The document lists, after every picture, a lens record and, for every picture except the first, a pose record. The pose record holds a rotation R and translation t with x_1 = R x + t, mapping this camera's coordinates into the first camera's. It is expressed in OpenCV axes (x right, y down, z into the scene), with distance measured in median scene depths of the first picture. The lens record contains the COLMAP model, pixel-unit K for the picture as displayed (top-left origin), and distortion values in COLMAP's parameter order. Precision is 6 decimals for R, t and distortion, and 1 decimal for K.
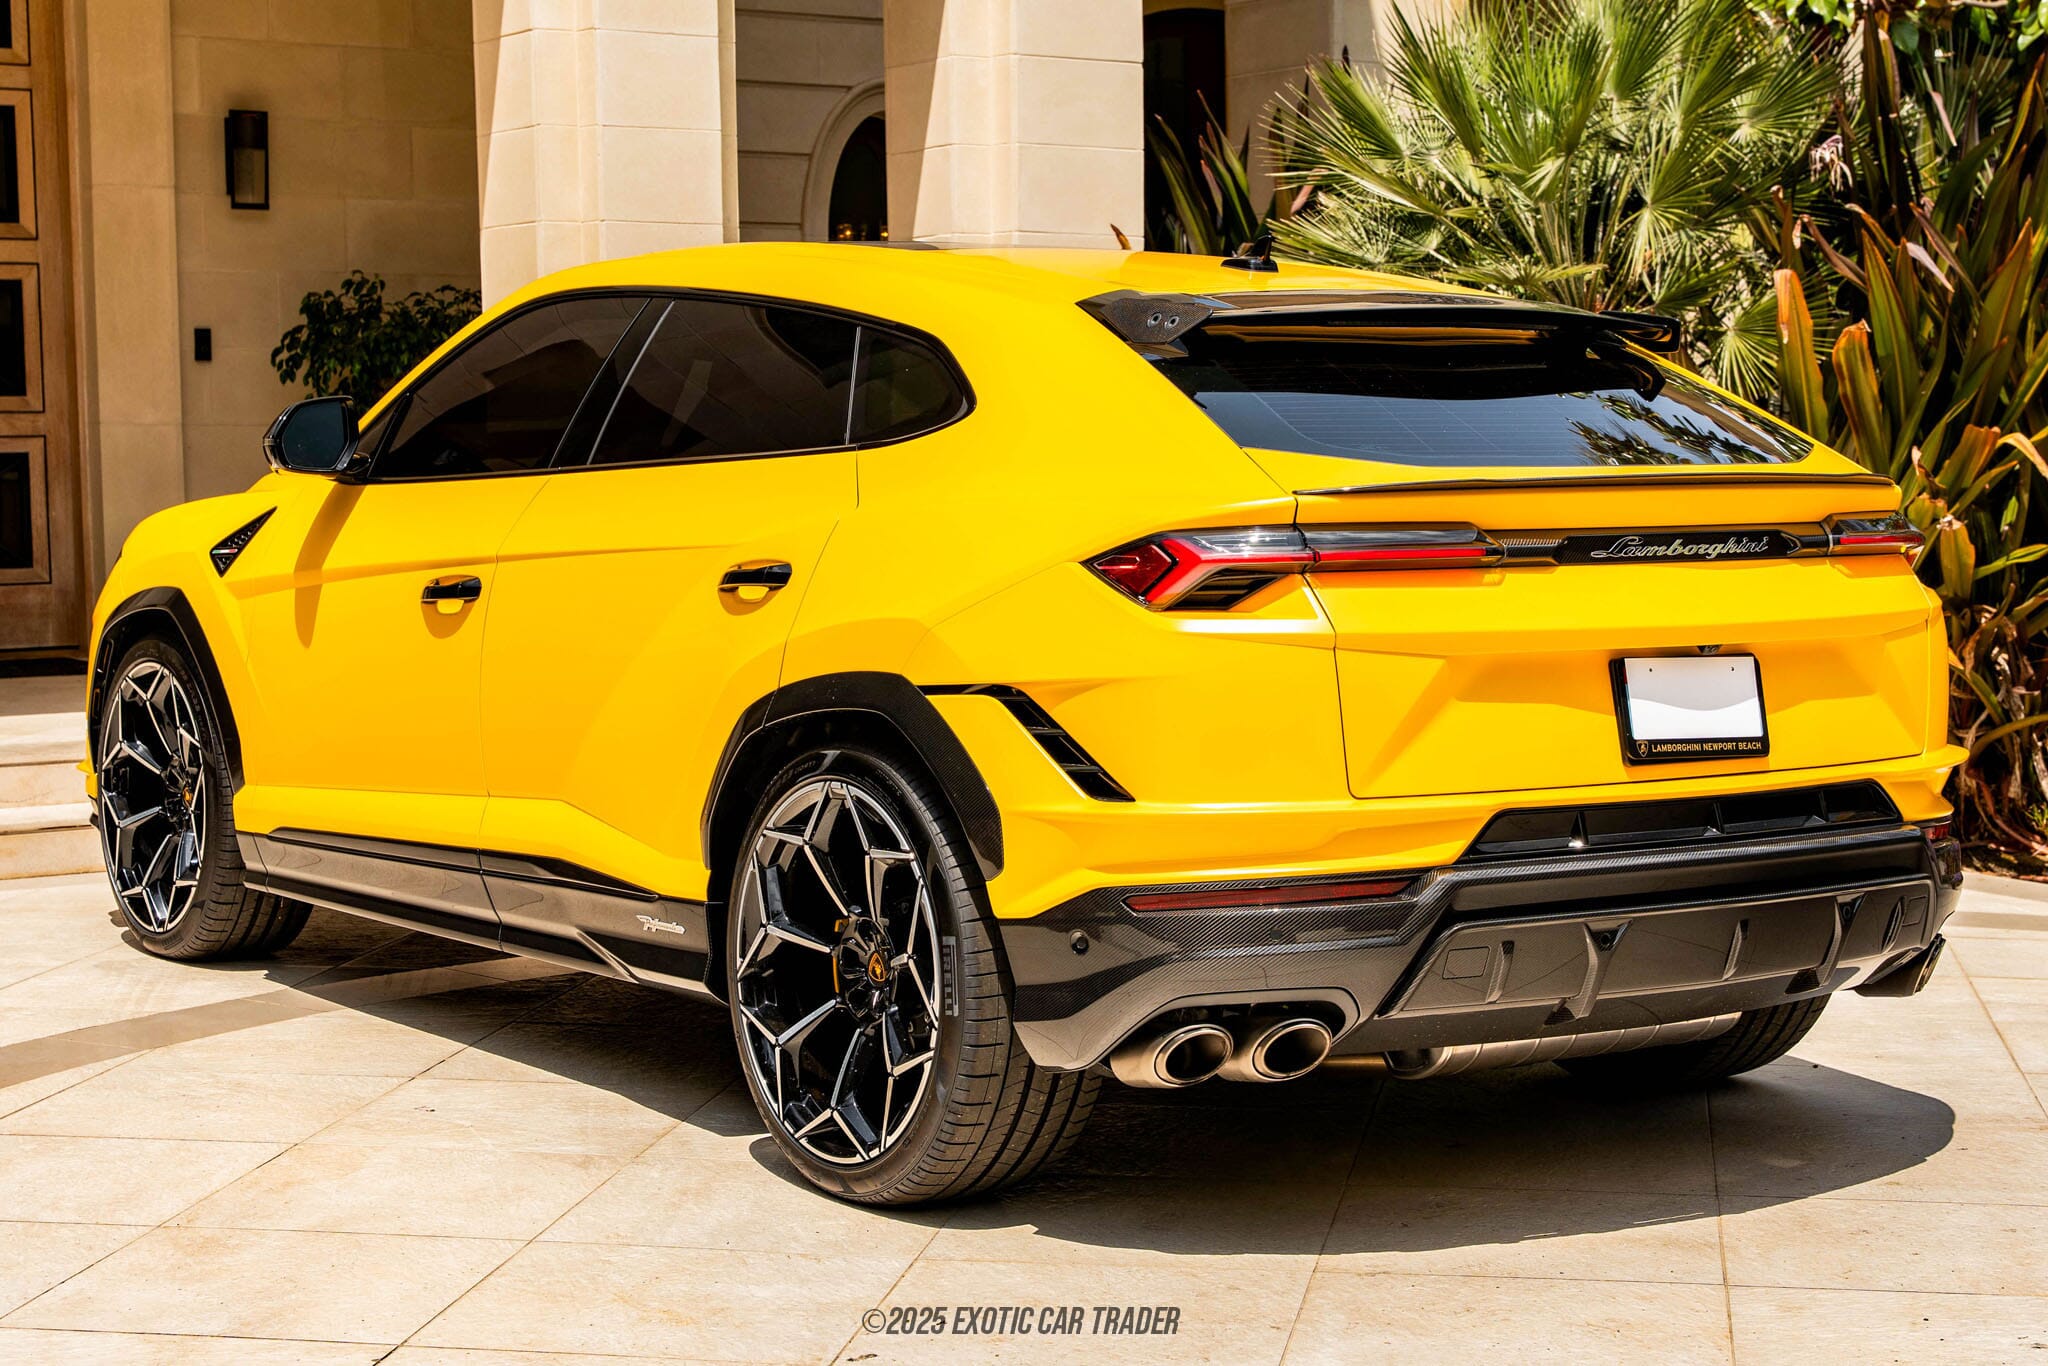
lens RADIAL K [[3657.7, 0, 1024.0], [0, 3657.7, 683.0], [0, 0, 1]] dist [0.003903, -0.168375]
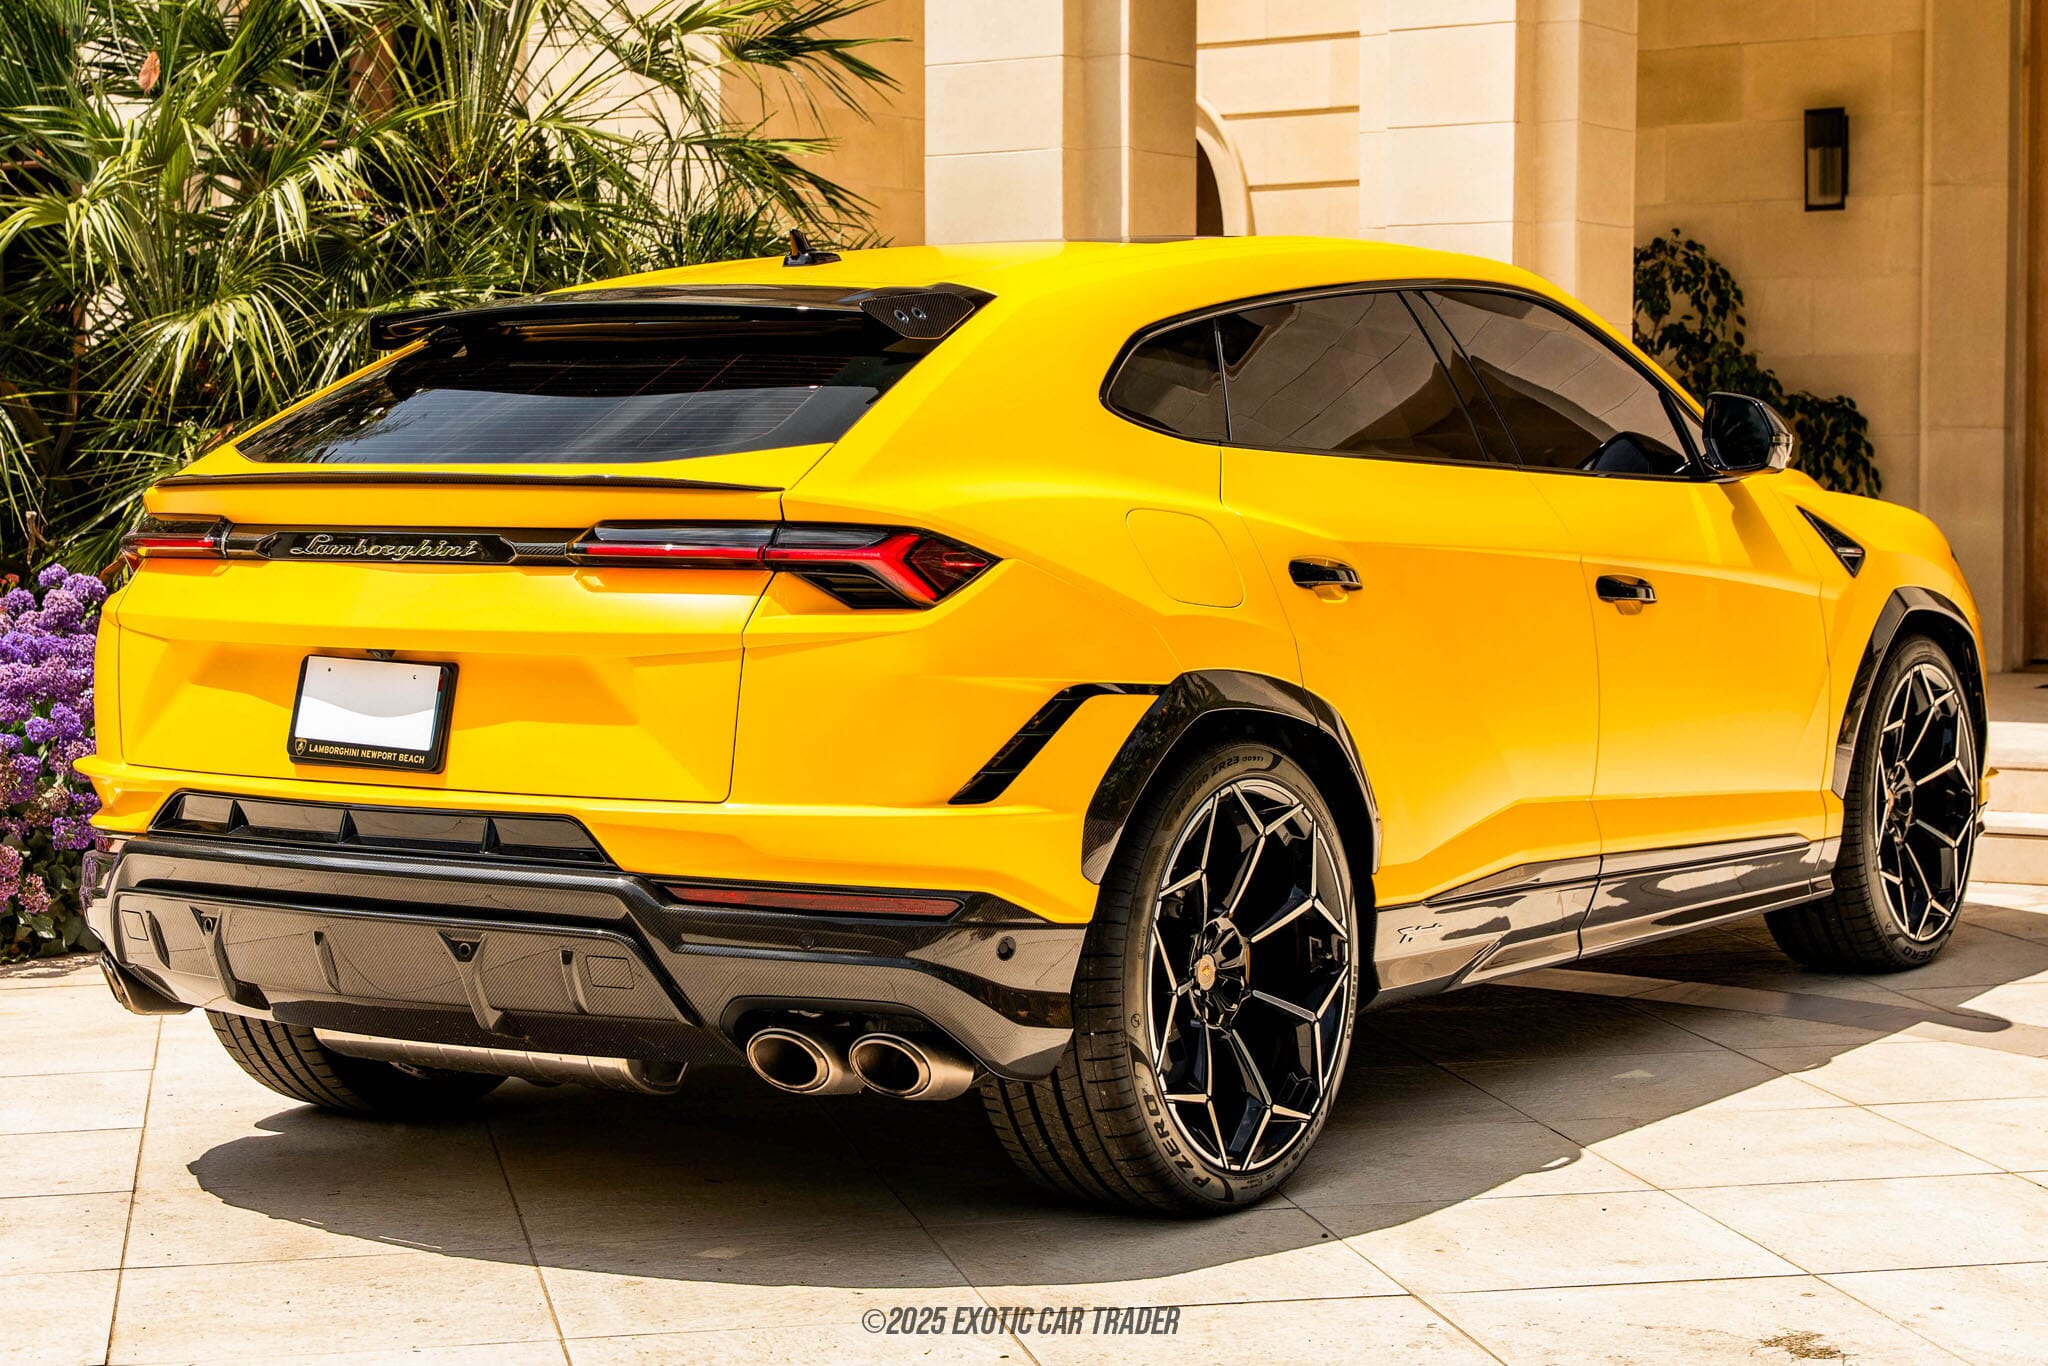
lens RADIAL K [[3473.2, 0, 1024.0], [0, 3473.2, 683.0], [0, 0, 1]] dist [0.006887, 1.220335]
pose [[0.379192, 0.062934, -0.923175, 1.106305], [-0.061935, 0.997173, 0.042538, -0.051437], [0.923243, 0.041047, 0.382018, 0.810863]]
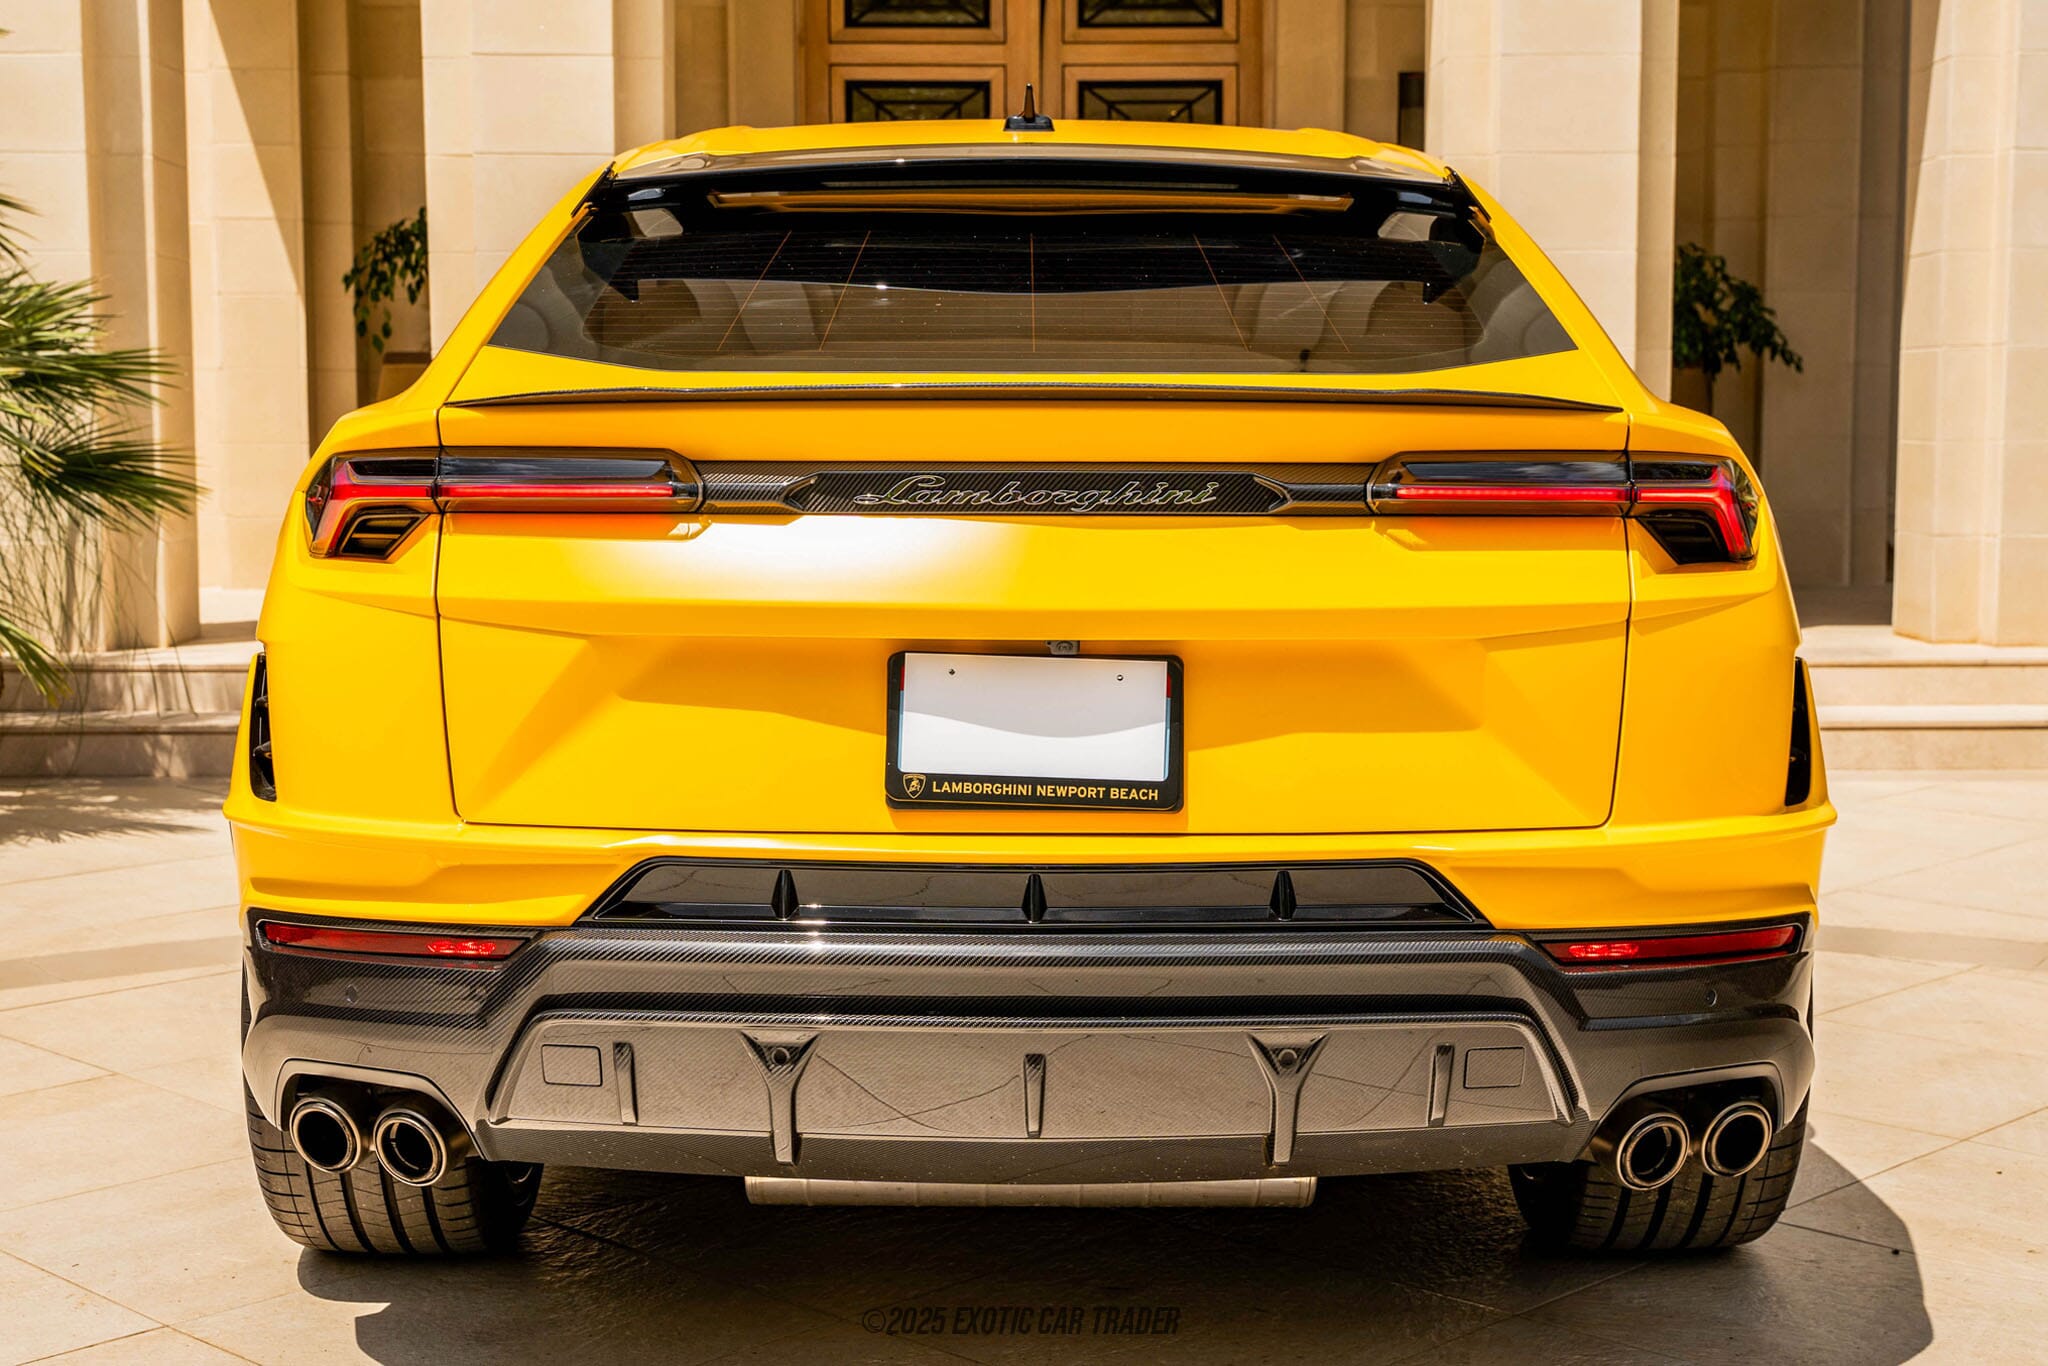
lens RADIAL K [[2952.2, 0, 1024.0], [0, 2952.2, 683.0], [0, 0, 1]] dist [-0.013839, -0.031999]
pose [[0.812673, 0.061597, -0.579456, 0.499571], [-0.044721, 0.998057, 0.043375, -0.025875], [0.581002, -0.009336, 0.813849, 0.556773]]
